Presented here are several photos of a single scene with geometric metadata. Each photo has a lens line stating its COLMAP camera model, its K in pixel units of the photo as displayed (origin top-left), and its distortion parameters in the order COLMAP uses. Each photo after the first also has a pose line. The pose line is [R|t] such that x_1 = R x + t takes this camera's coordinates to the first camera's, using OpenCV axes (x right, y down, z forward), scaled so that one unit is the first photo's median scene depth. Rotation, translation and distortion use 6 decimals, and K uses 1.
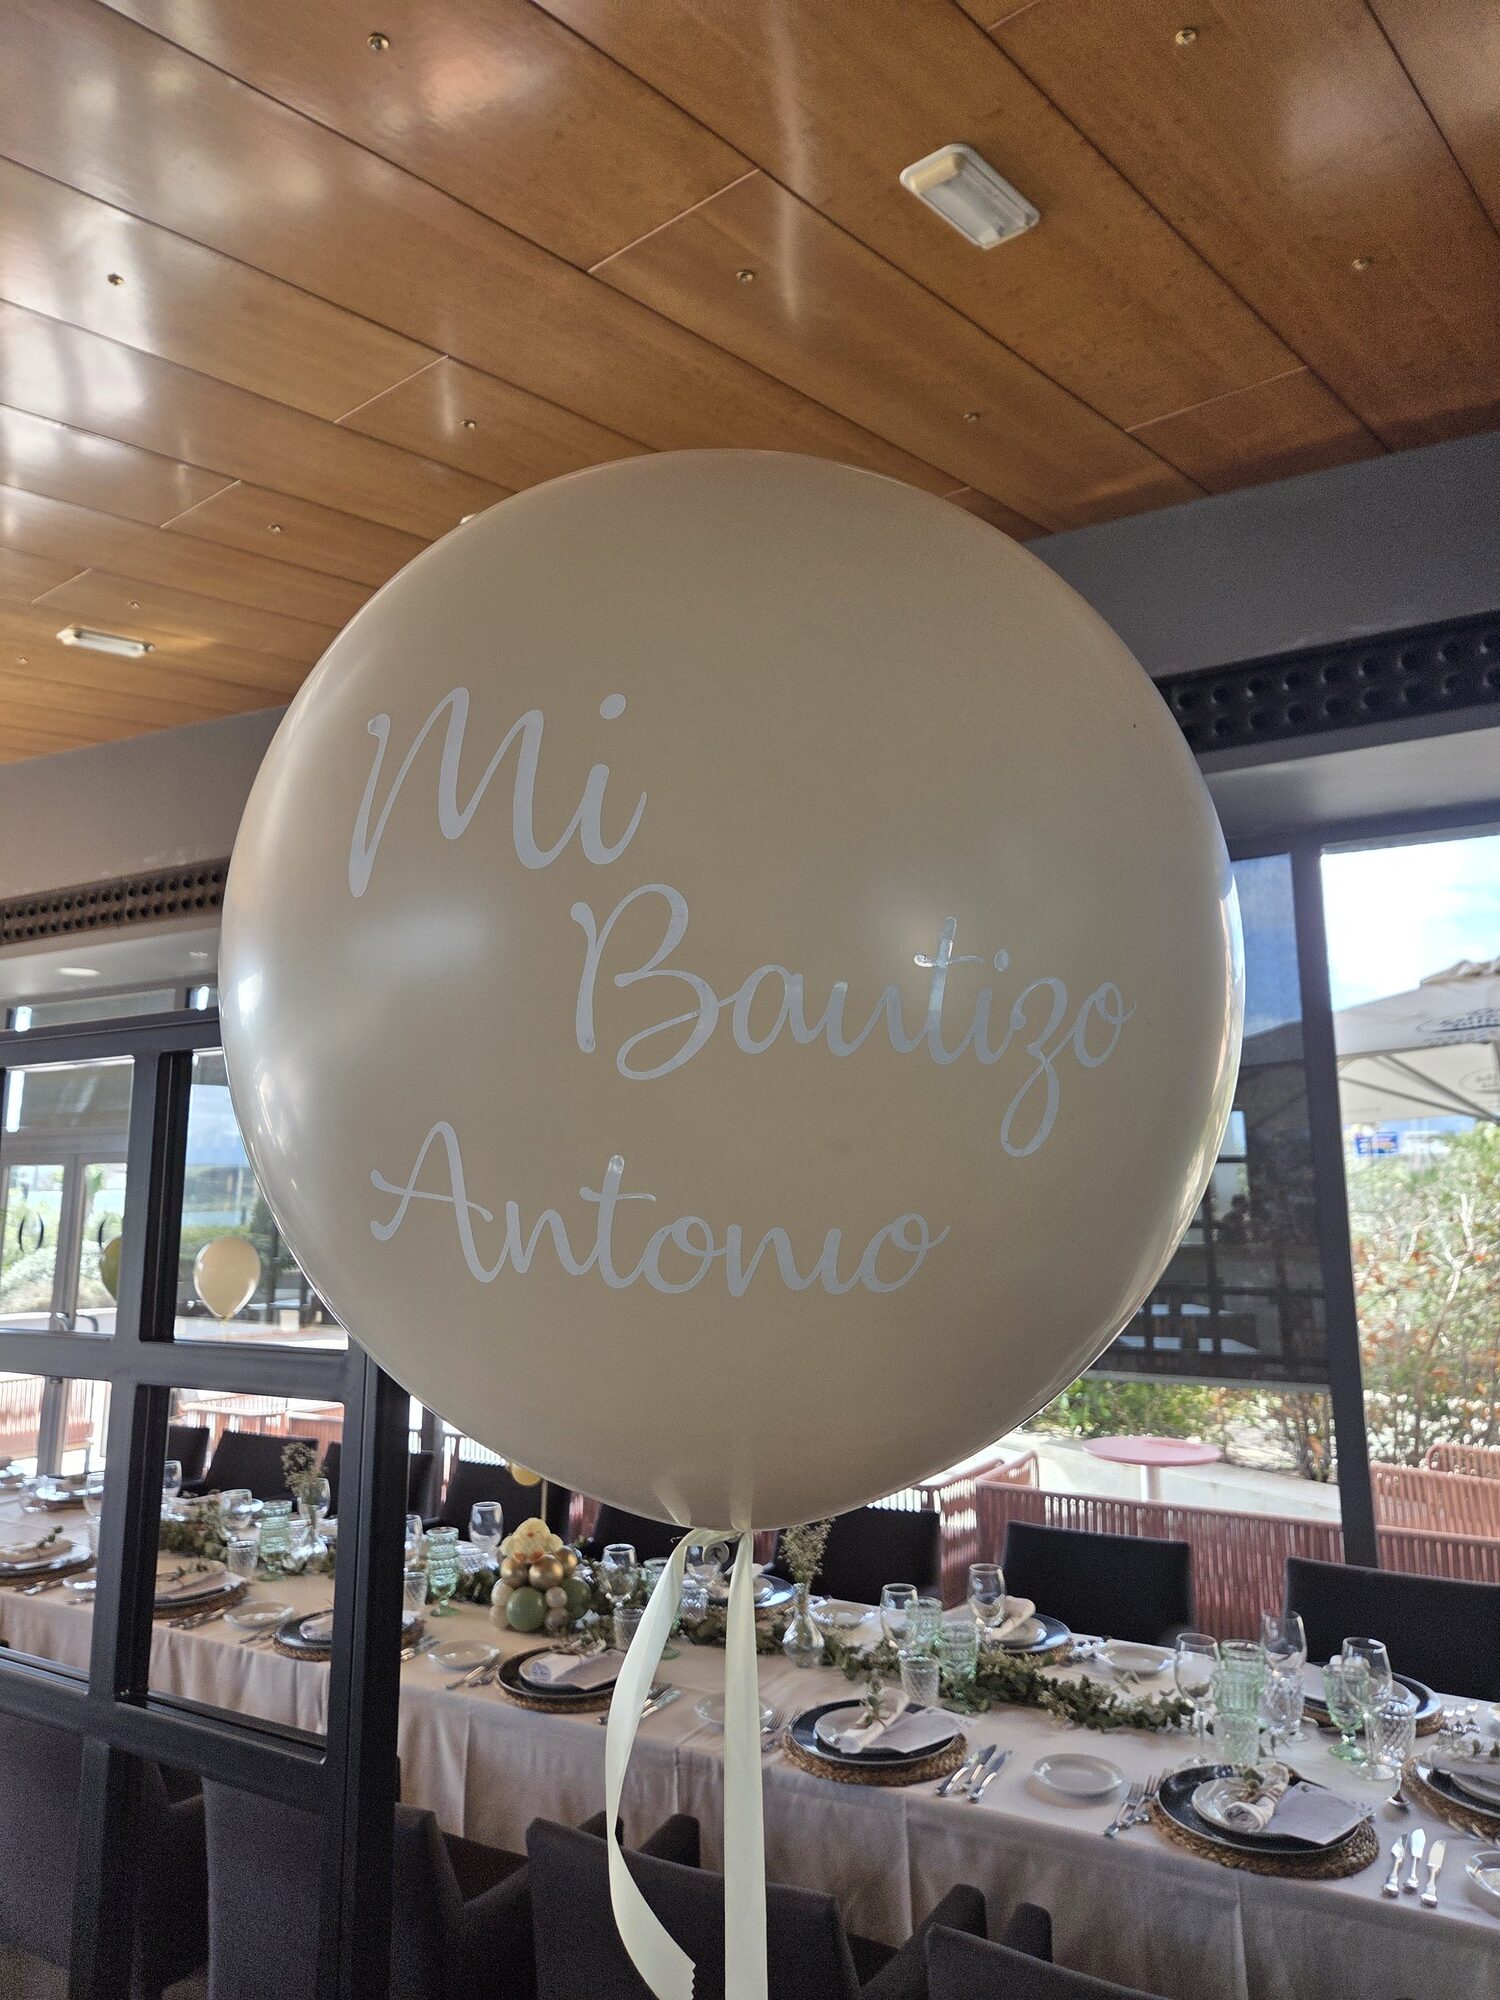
lens RADIAL K [[1360.2, 0, 750.0], [0, 1360.2, 1000.0], [0, 0, 1]] dist [0.044768, 0.003112]
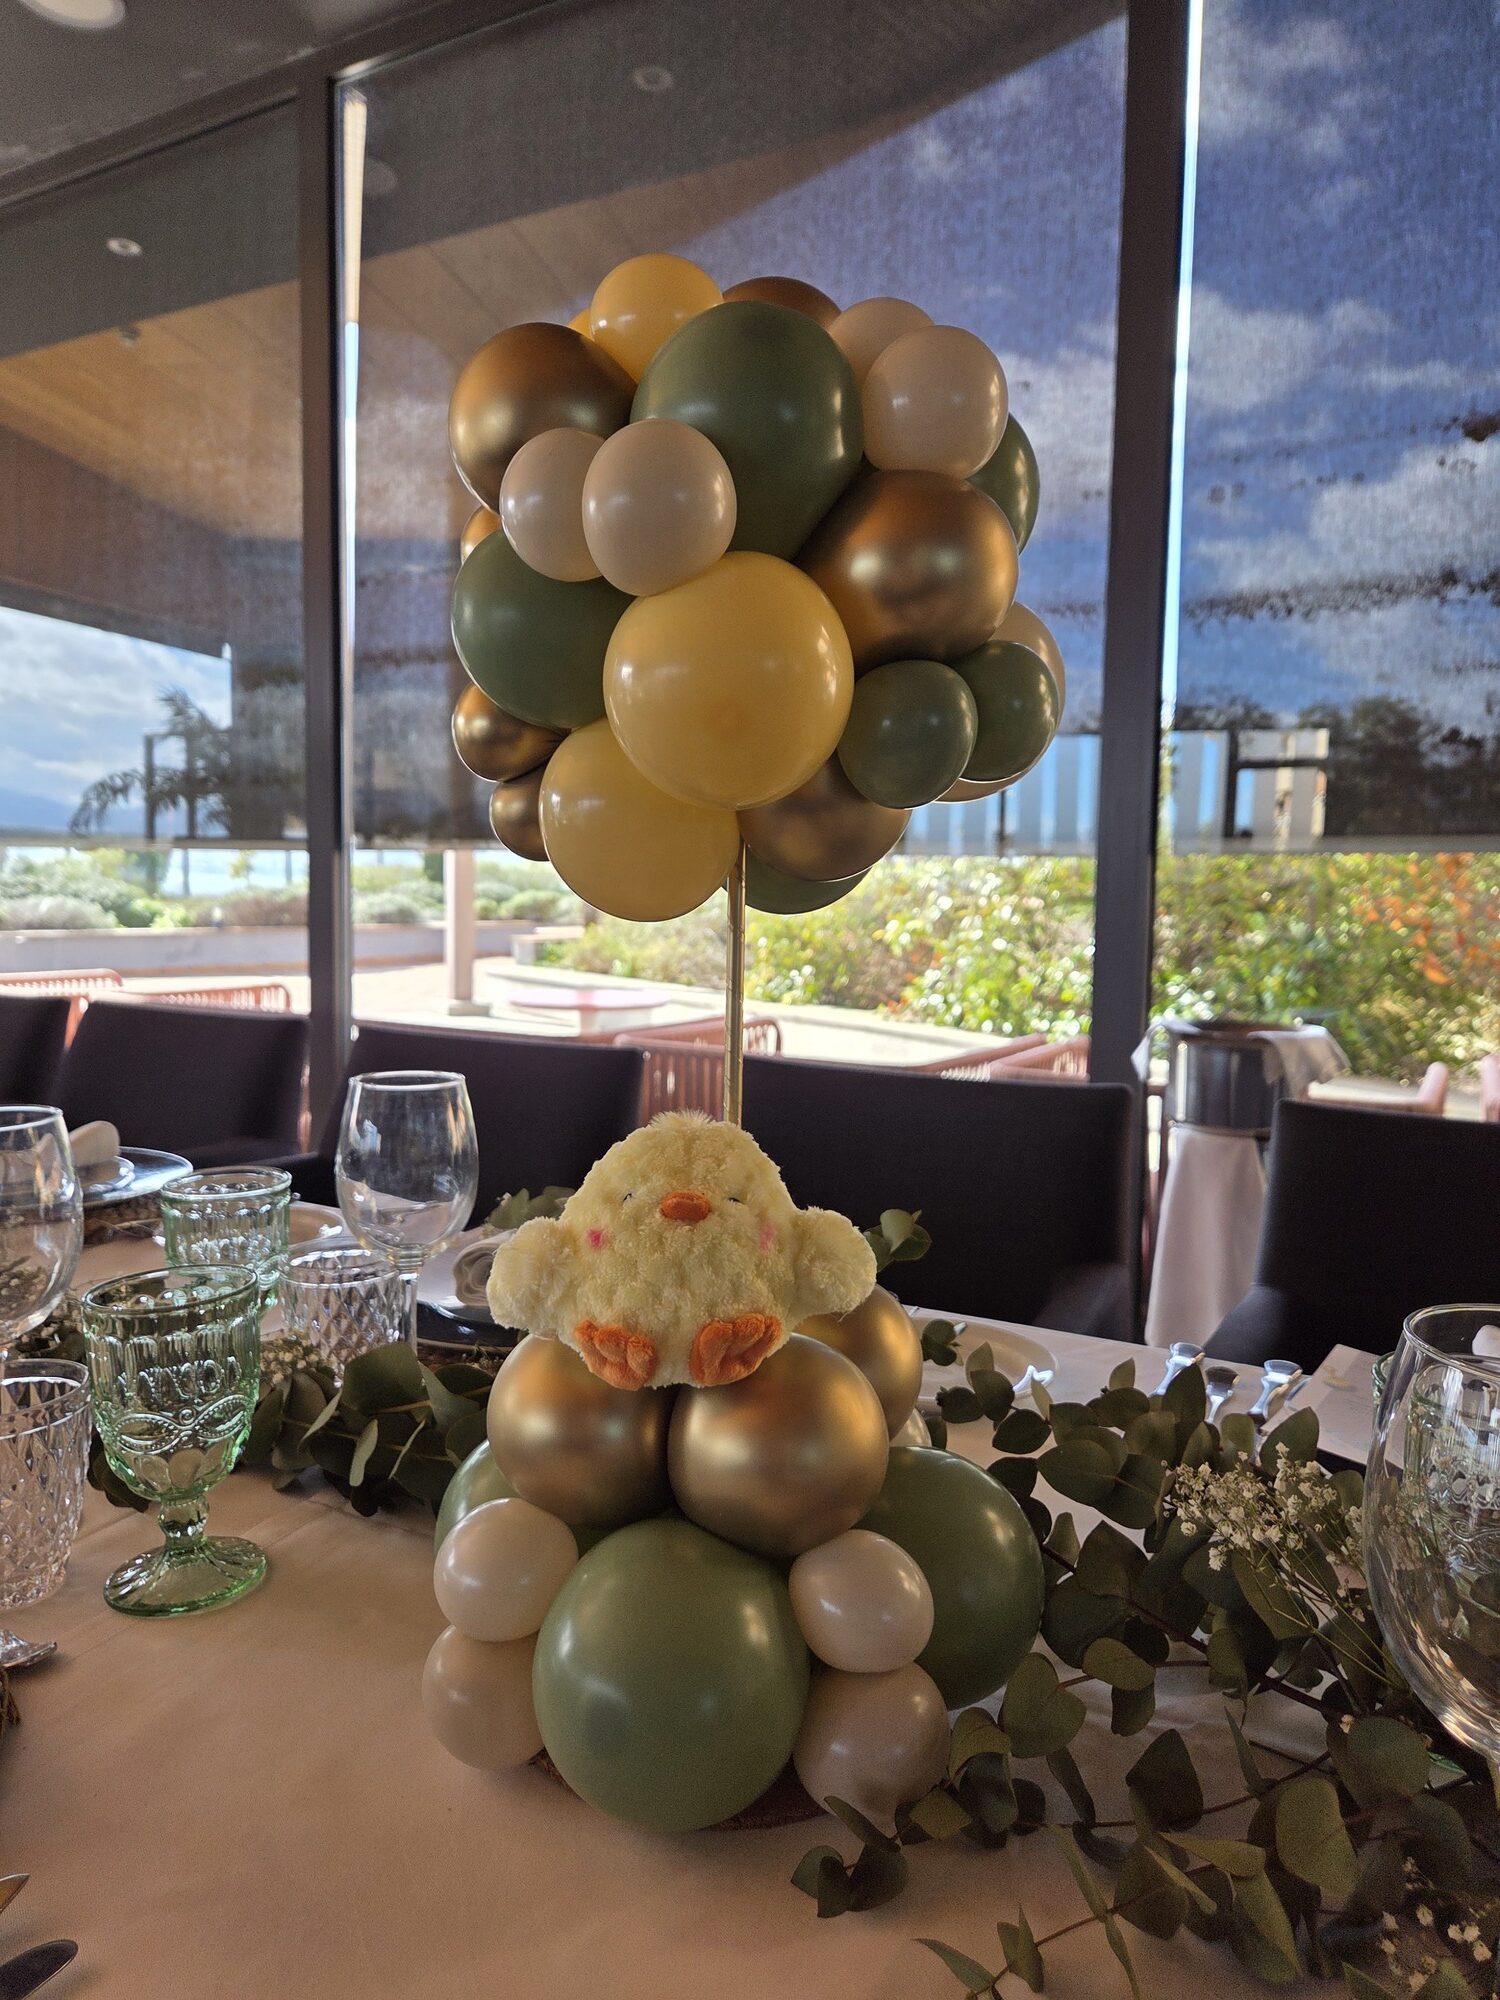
lens RADIAL K [[1360.2, 0, 750.0], [0, 1360.2, 1000.0], [0, 0, 1]] dist [0.044768, 0.003112]
pose [[0.999136, 0.018474, 0.037227, -0.159243], [-0.026507, 0.973188, 0.228480, 0.334917], [-0.032008, -0.229269, 0.972837, 0.863112]]
